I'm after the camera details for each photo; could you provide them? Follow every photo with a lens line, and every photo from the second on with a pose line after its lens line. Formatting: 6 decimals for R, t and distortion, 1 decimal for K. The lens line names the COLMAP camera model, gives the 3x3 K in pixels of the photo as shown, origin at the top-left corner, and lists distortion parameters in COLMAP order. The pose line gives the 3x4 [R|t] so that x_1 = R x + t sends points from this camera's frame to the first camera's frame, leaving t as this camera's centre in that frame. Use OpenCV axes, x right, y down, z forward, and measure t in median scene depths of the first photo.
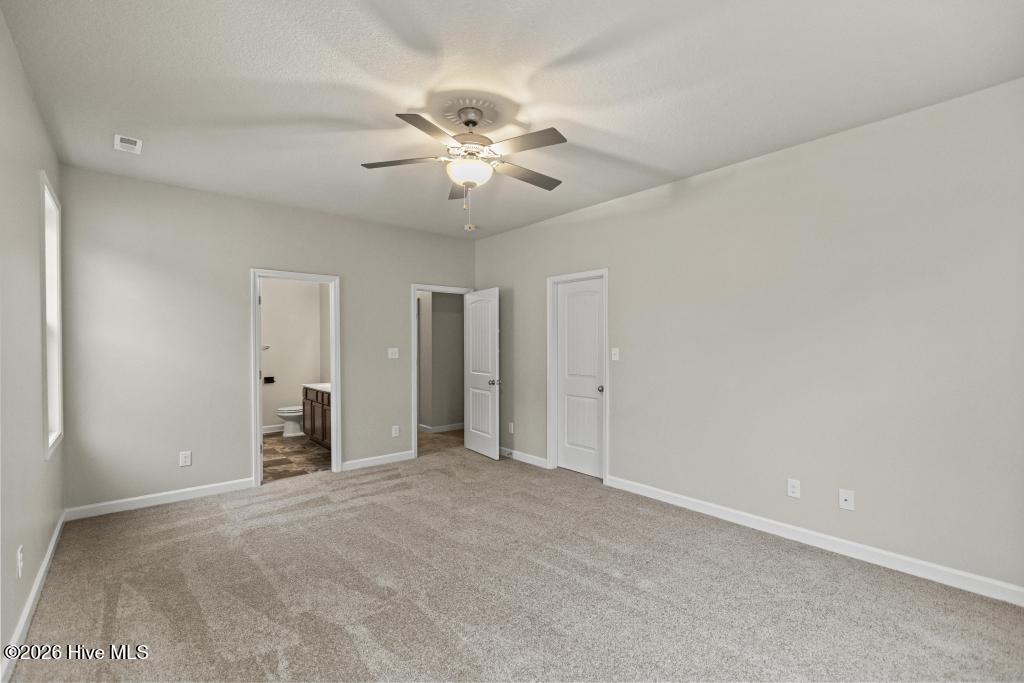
lens RADIAL K [[452.4, 0, 516.5], [0, 452.4, 349.7], [0, 0, 1]] dist [0.000602, -0.000361]
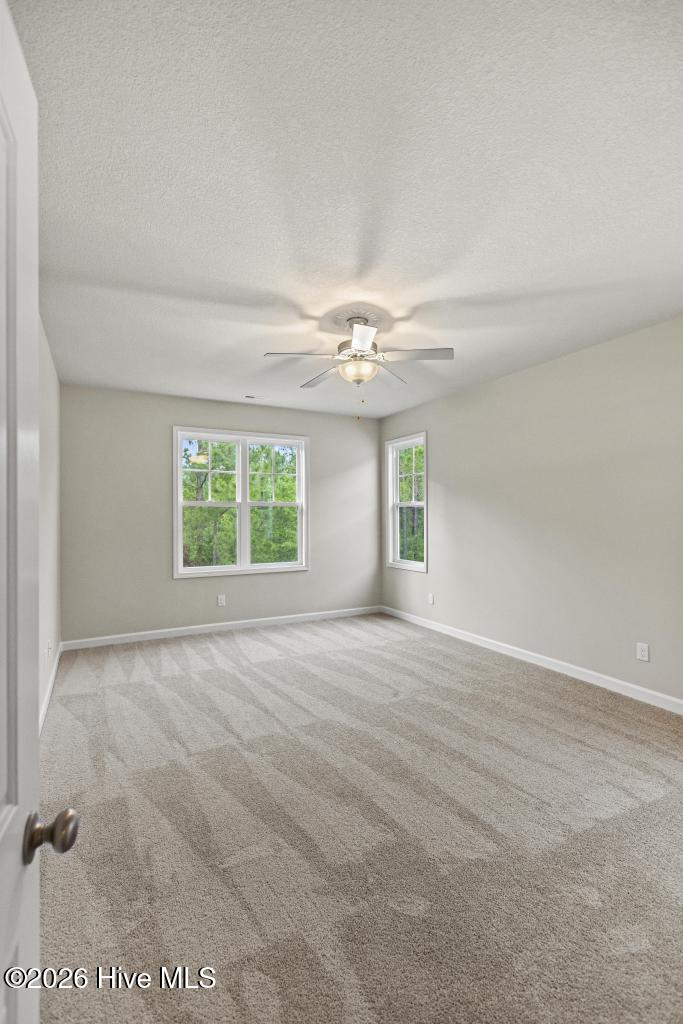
lens RADIAL K [[452.4, 0, 335.6], [0, 452.4, 515.9], [0, 0, 1]] dist [0.000602, -0.000361]
pose [[-0.975292, 0.001170, 0.220918, -0.211547], [0.005027, 0.999845, 0.016897, -0.026057], [-0.220864, 0.017590, -0.975146, 1.499682]]
